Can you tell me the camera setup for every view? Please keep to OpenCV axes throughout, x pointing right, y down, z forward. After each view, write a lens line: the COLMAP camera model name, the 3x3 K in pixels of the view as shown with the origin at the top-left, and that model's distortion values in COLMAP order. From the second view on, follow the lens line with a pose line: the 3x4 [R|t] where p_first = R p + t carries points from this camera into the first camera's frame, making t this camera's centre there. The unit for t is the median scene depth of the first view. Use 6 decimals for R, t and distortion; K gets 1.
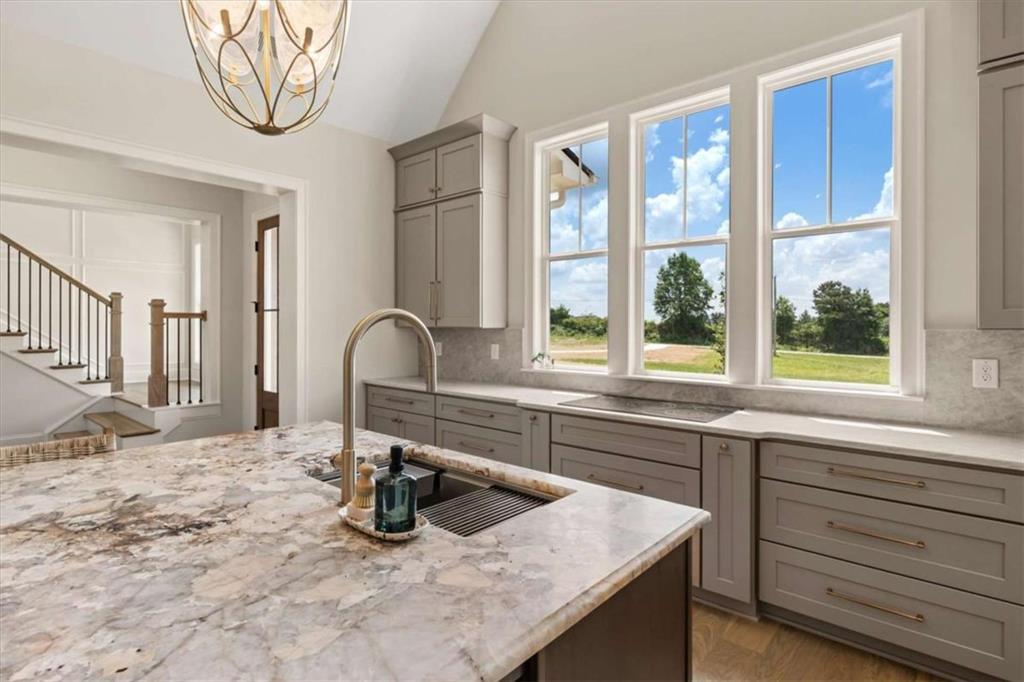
lens RADIAL K [[513.1, 0, 523.7], [0, 513.1, 330.3], [0, 0, 1]] dist [0.004157, 0.000555]
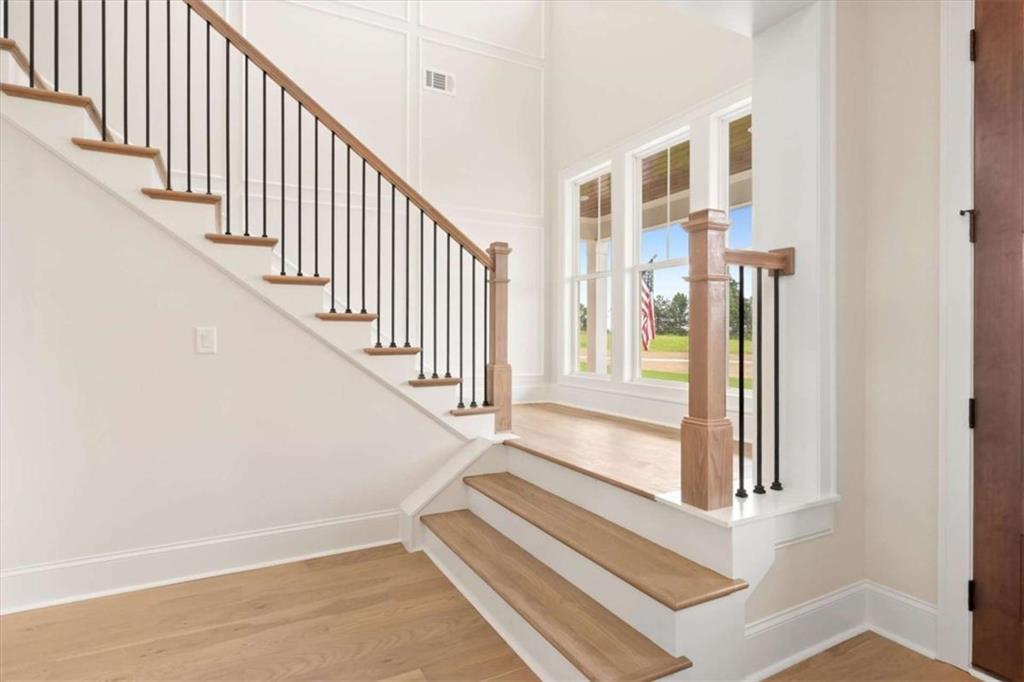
lens RADIAL K [[536.8, 0, 520.6], [0, 536.8, 334.5], [0, 0, 1]] dist [-0.004225, -0.000899]
pose [[0.937352, -0.001113, -0.348381, -0.700199], [-0.000624, 0.999988, -0.004875, 0.028251], [0.348382, 0.004787, 0.937340, 0.592217]]
